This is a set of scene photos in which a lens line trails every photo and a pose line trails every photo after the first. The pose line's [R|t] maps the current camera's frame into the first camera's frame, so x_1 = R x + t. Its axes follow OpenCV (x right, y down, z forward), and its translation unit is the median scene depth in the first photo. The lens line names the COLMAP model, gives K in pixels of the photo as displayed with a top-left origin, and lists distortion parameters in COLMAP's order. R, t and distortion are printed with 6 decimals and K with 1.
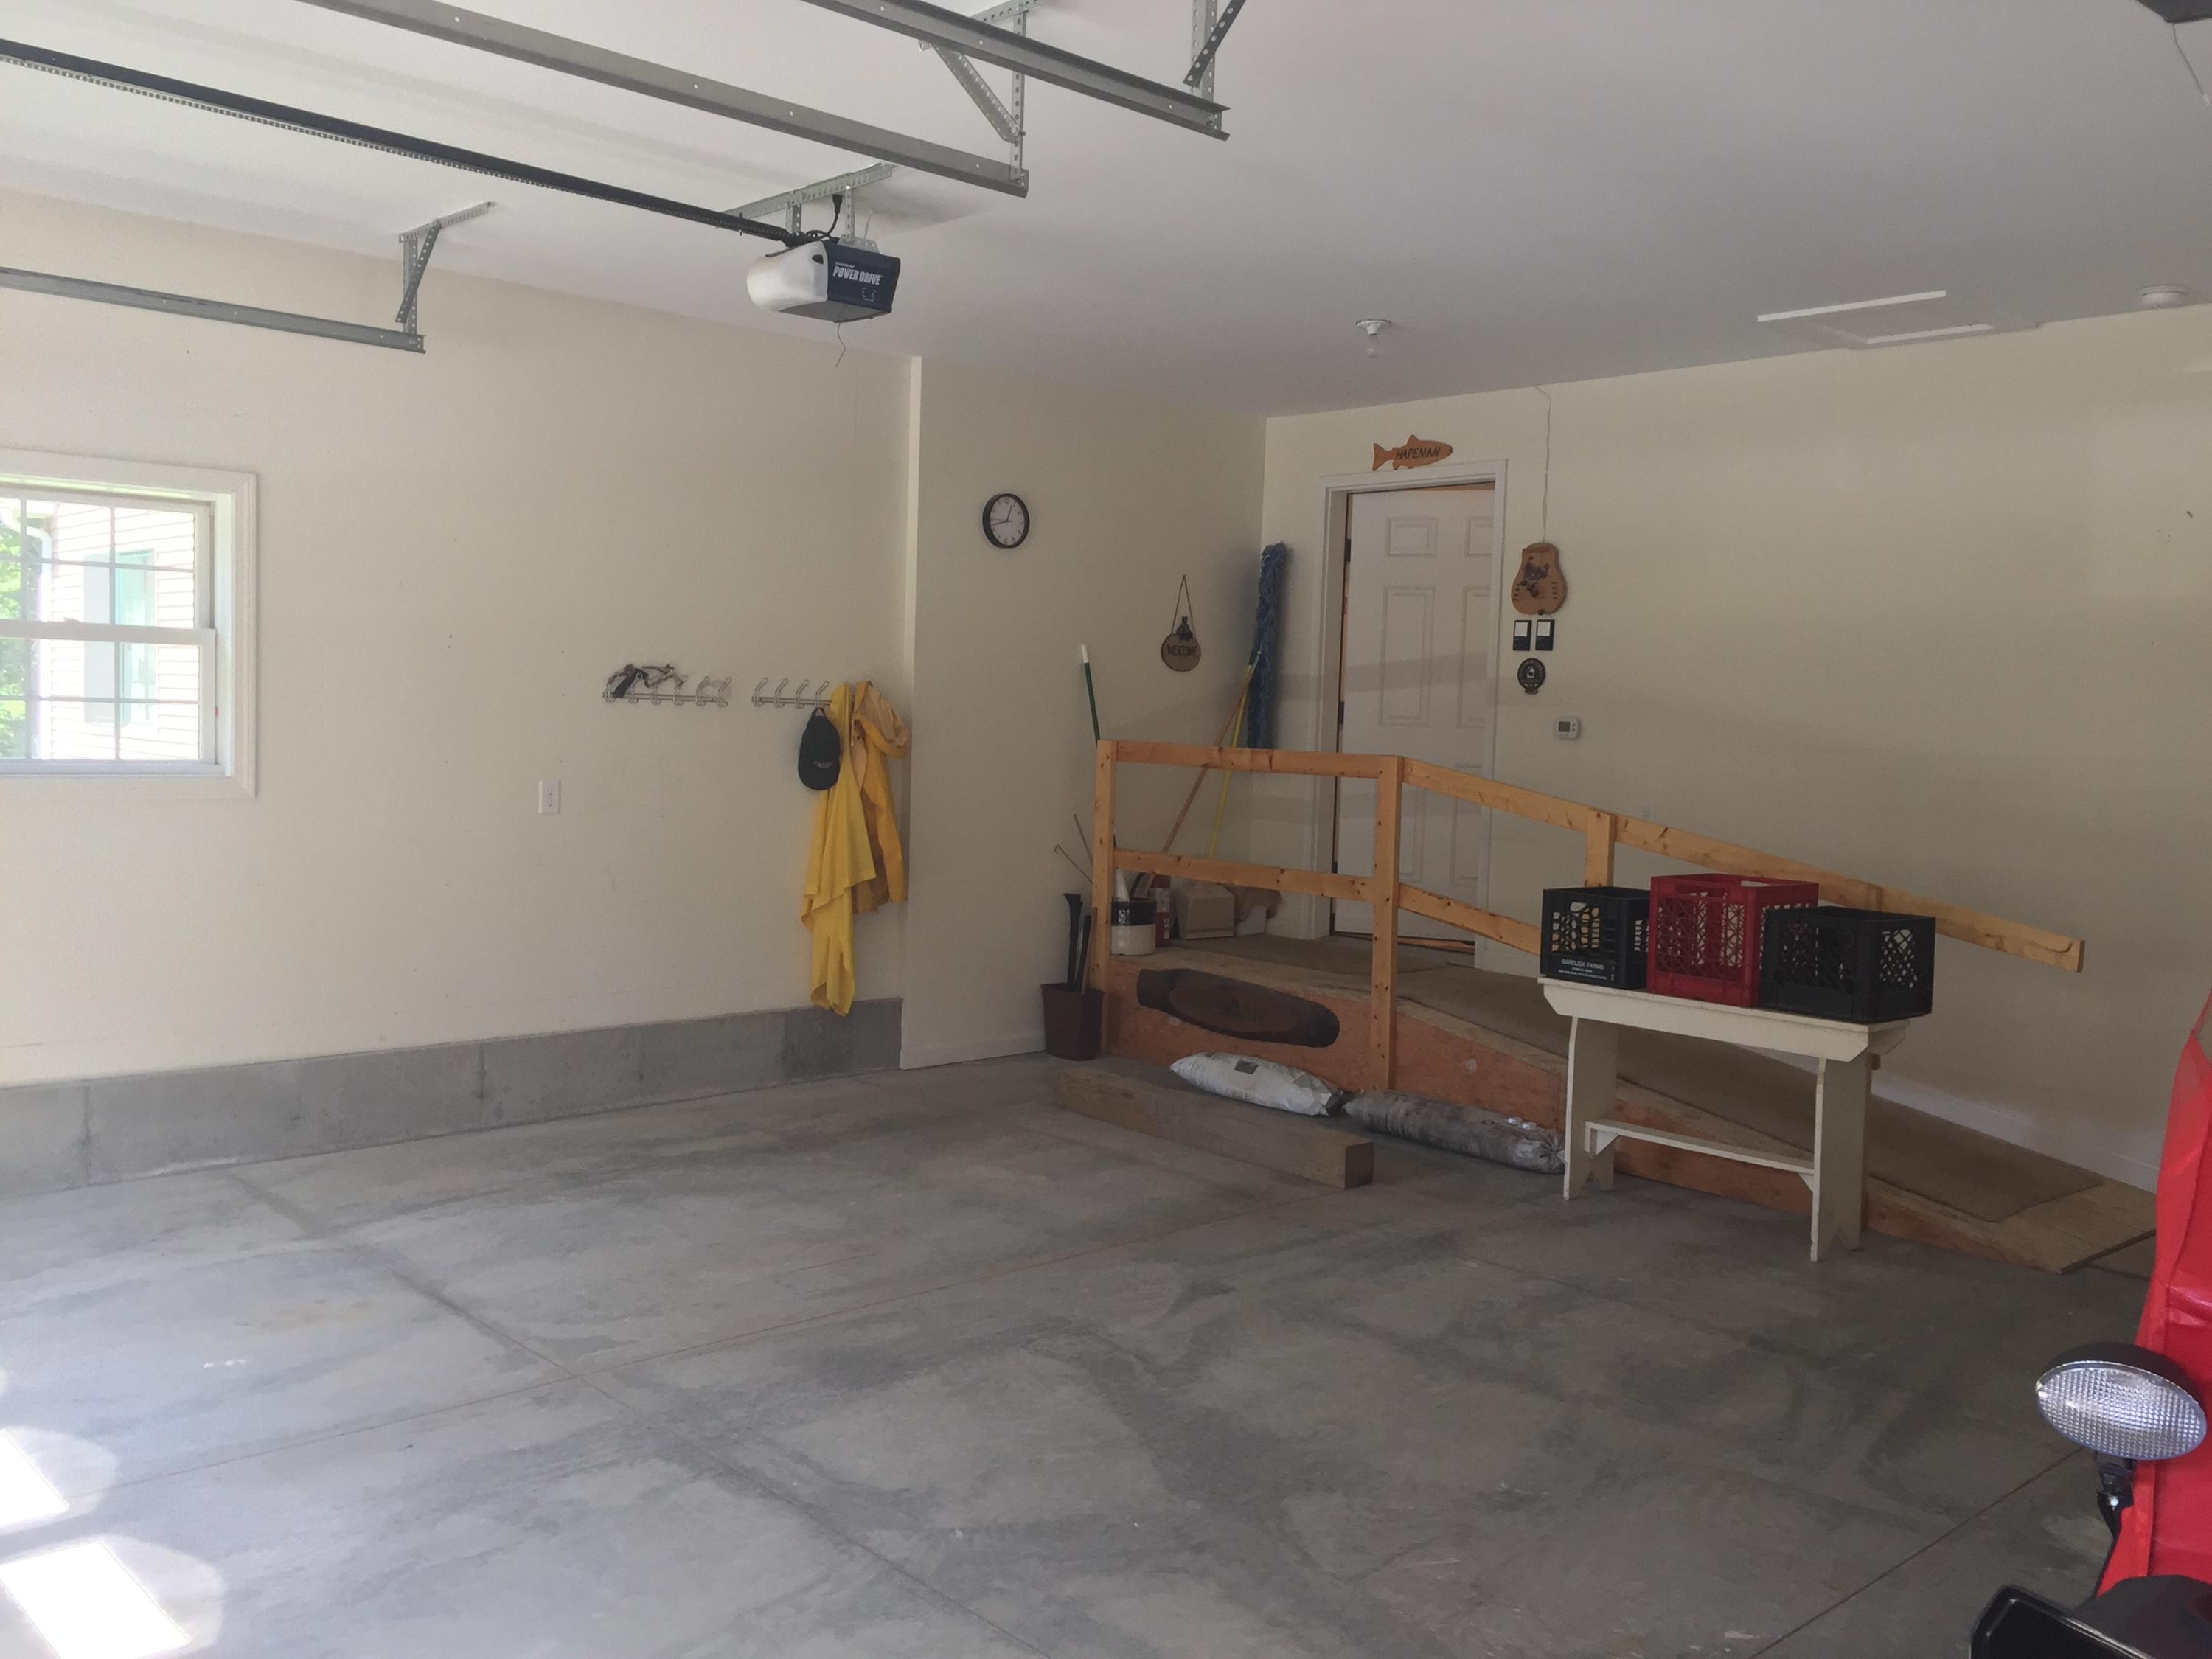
lens RADIAL K [[1928.7, 0, 1102.7], [0, 1928.7, 813.8], [0, 0, 1]] dist [0.081914, -0.107091]
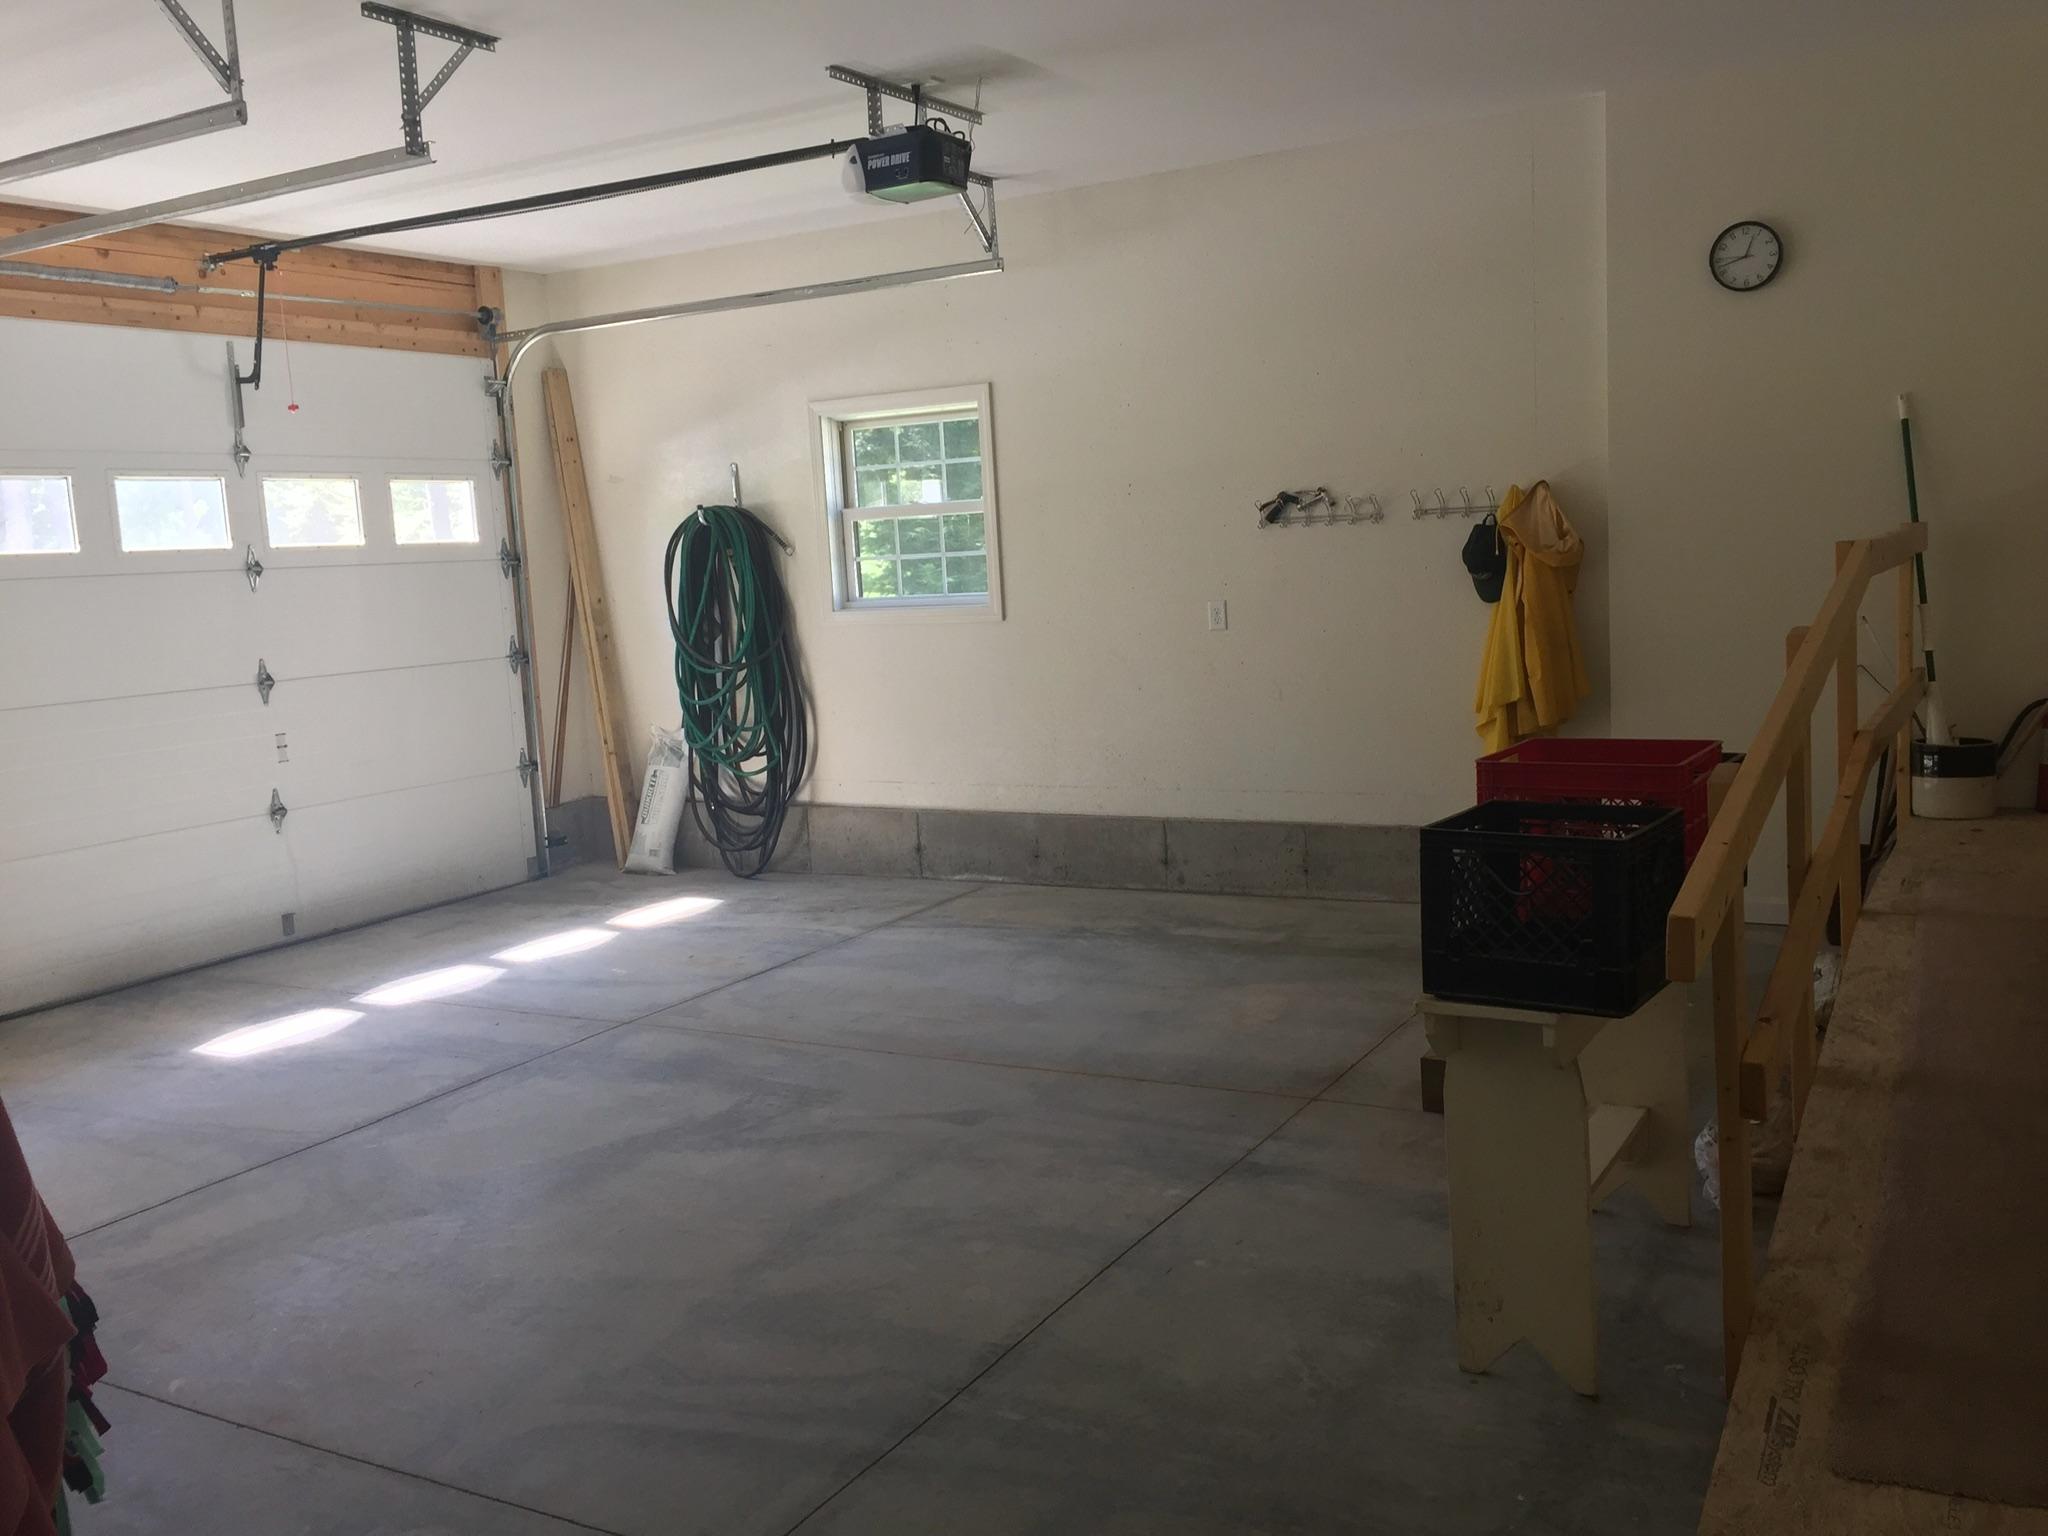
lens RADIAL K [[1785.7, 0, 990.4], [0, 1785.7, 755.7], [0, 0, 1]] dist [0.081914, -0.107091]
pose [[0.277733, 0.069234, -0.958160, 0.662486], [0.011827, 0.997078, 0.075474, -0.007115], [0.960586, -0.032293, 0.276103, 0.544369]]
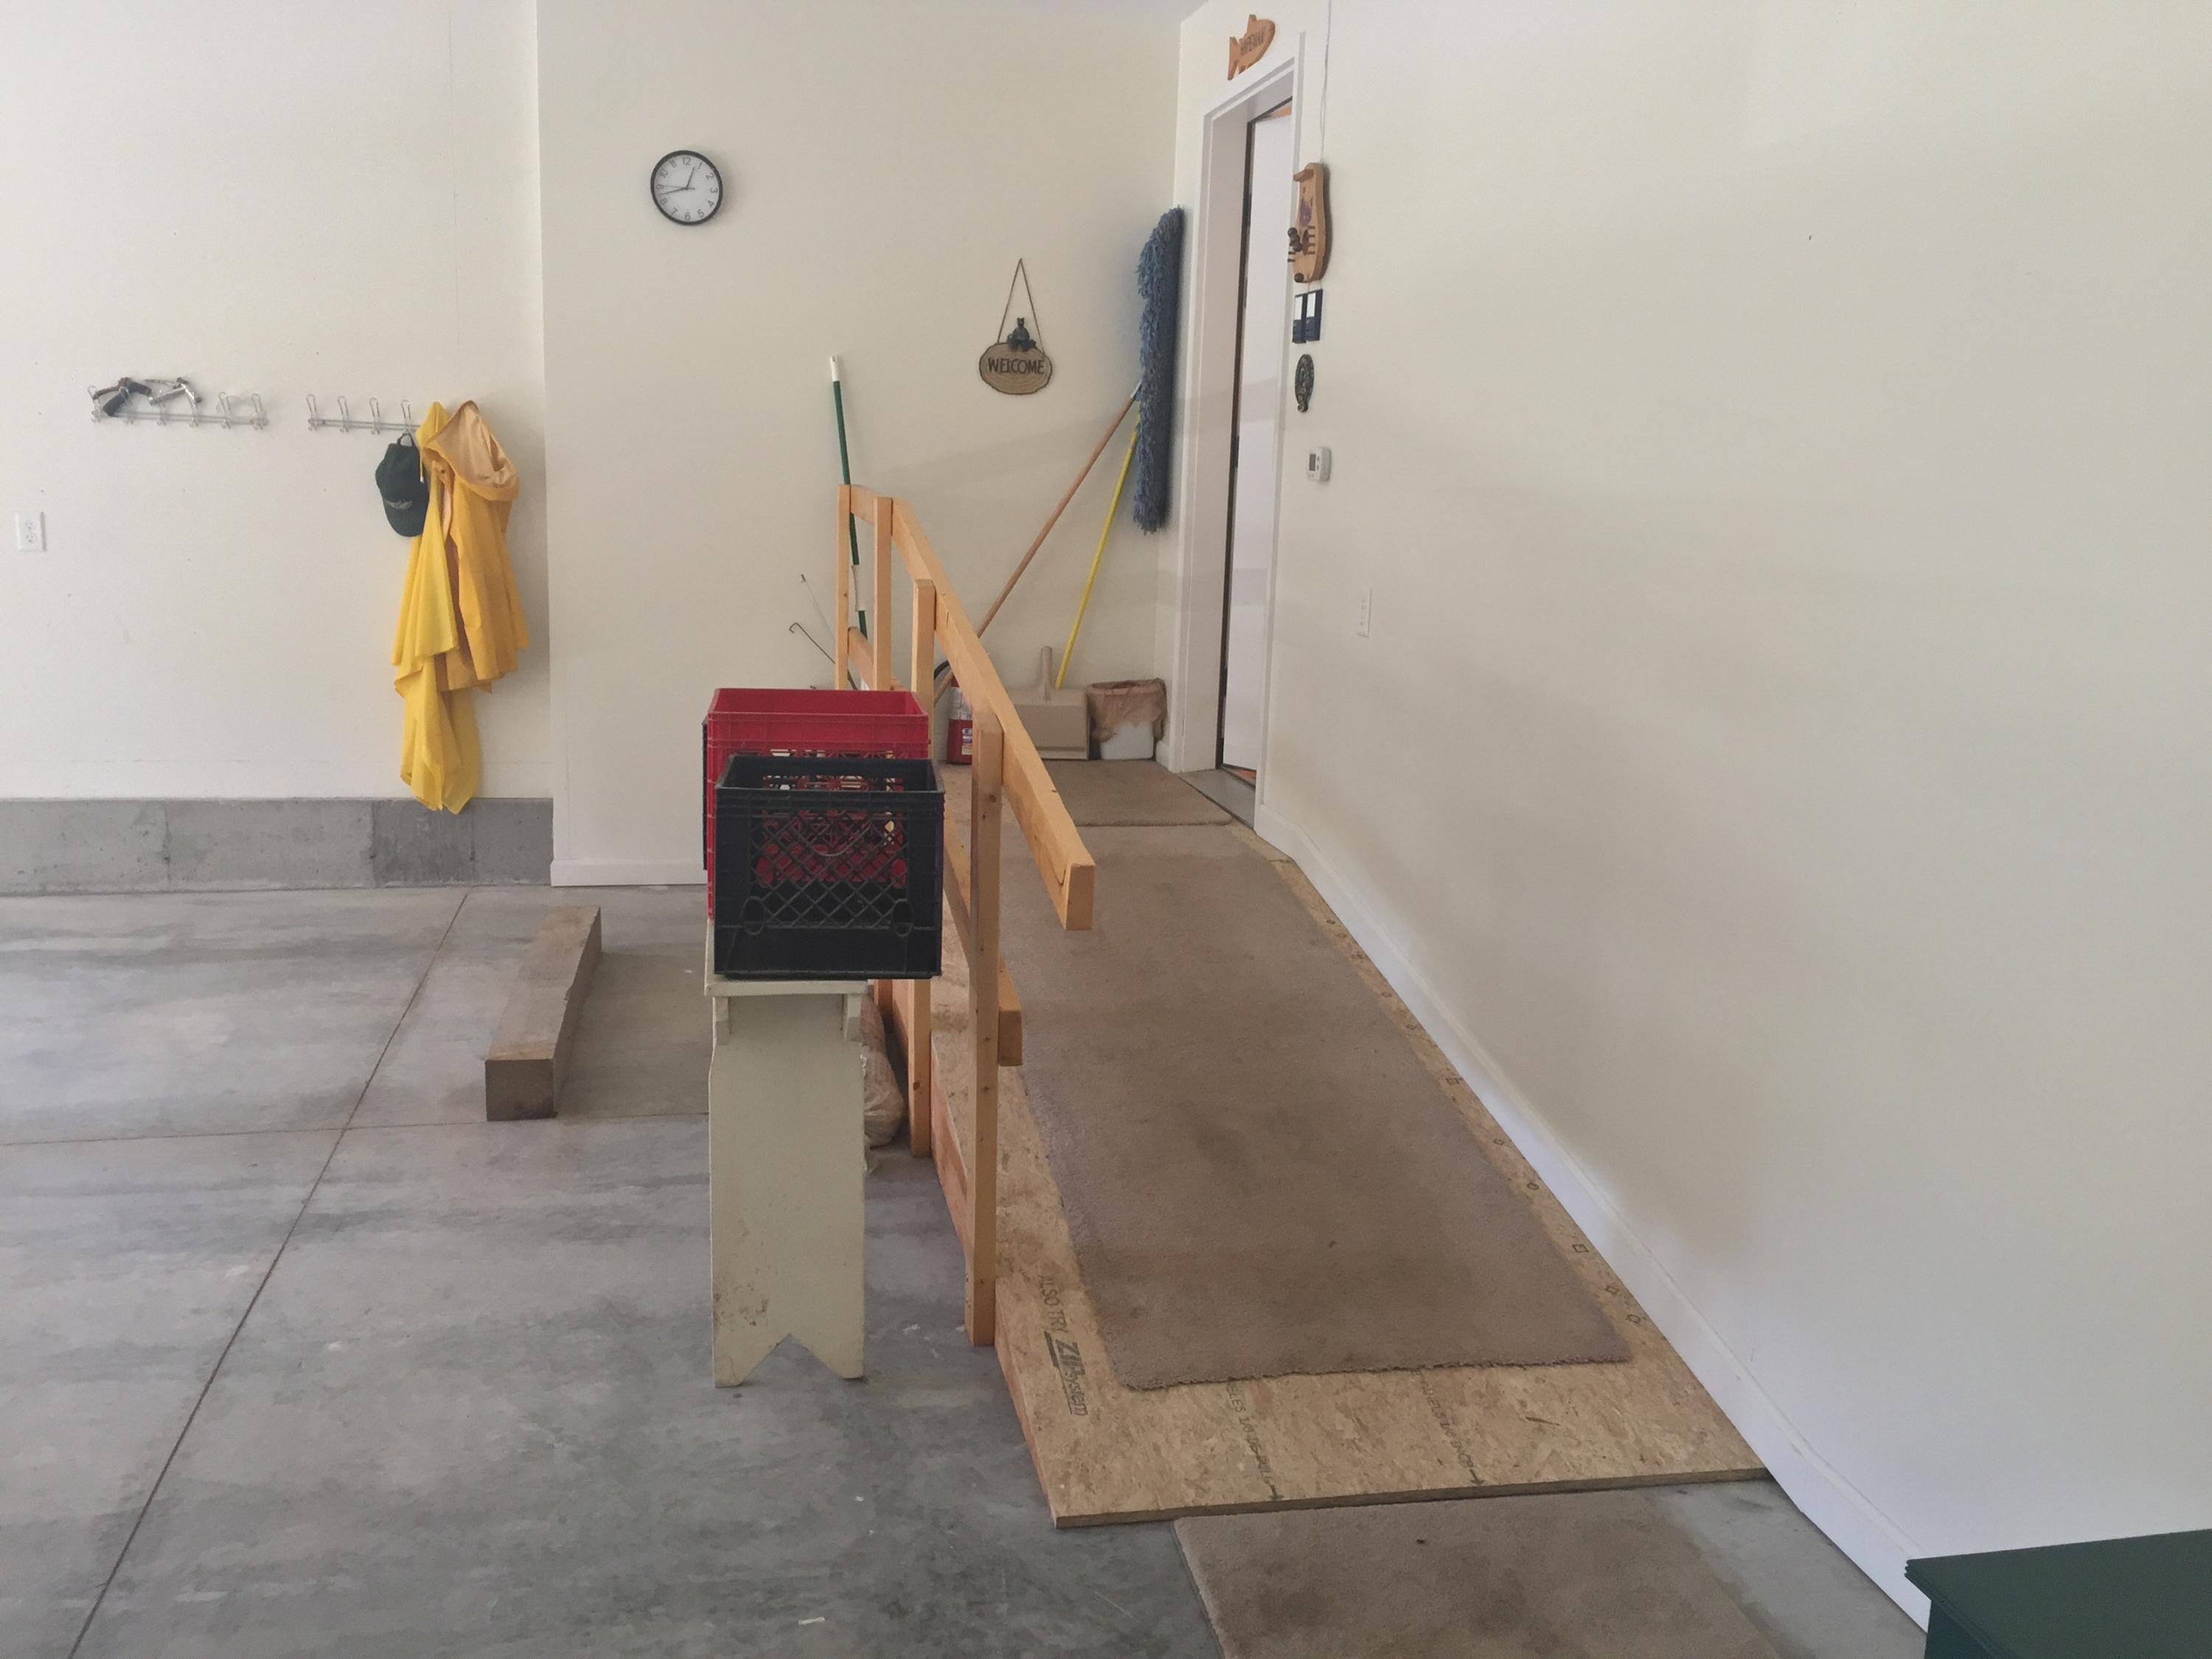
lens RADIAL K [[1928.7, 0, 1103.9], [0, 1928.7, 813.2], [0, 0, 1]] dist [0.081914, -0.107091]
pose [[0.854766, 0.090047, -0.511143, 0.562945], [-0.037223, 0.992934, 0.112677, 0.000109], [0.517677, -0.077286, 0.852078, 0.460870]]
